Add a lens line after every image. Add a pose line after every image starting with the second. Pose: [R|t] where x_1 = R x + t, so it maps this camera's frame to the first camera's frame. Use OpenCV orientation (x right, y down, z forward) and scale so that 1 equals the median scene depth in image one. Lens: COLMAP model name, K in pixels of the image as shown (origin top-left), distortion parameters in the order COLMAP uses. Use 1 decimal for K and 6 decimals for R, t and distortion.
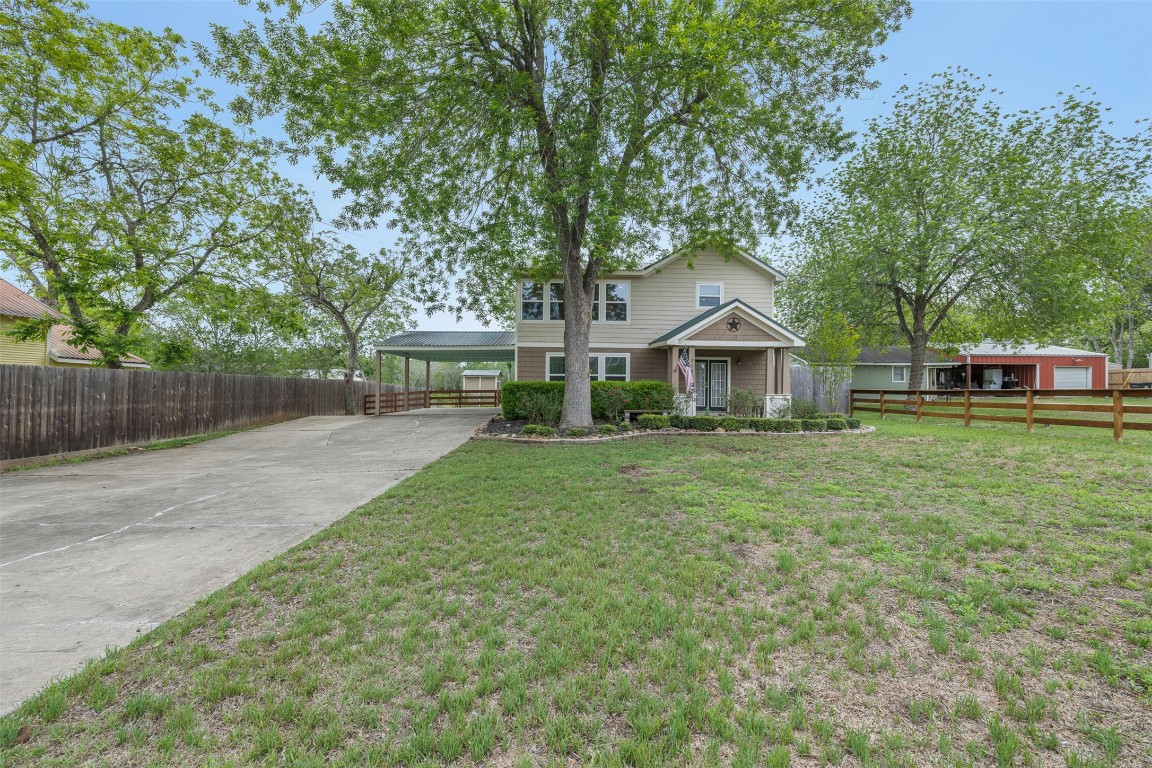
lens RADIAL K [[500.1, 0, 576.1], [0, 500.1, 381.7], [0, 0, 1]] dist [0.001441, -0.000107]
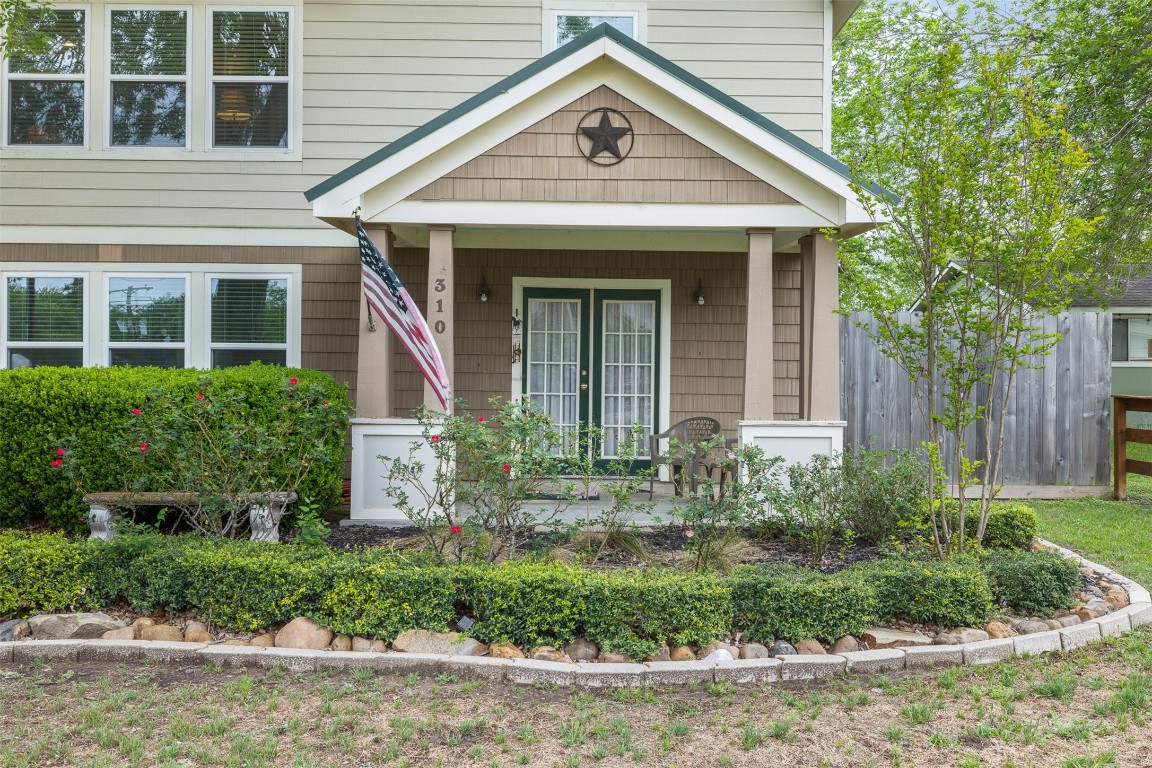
lens RADIAL K [[1091.4, 0, 577.5], [0, 1091.4, 382.9], [0, 0, 1]] dist [0.005361, 0.000000]
pose [[0.999786, -0.001759, -0.020617, 0.301112], [0.002170, 0.999799, 0.019945, -0.004291], [0.020577, -0.019985, 0.999588, 0.446451]]
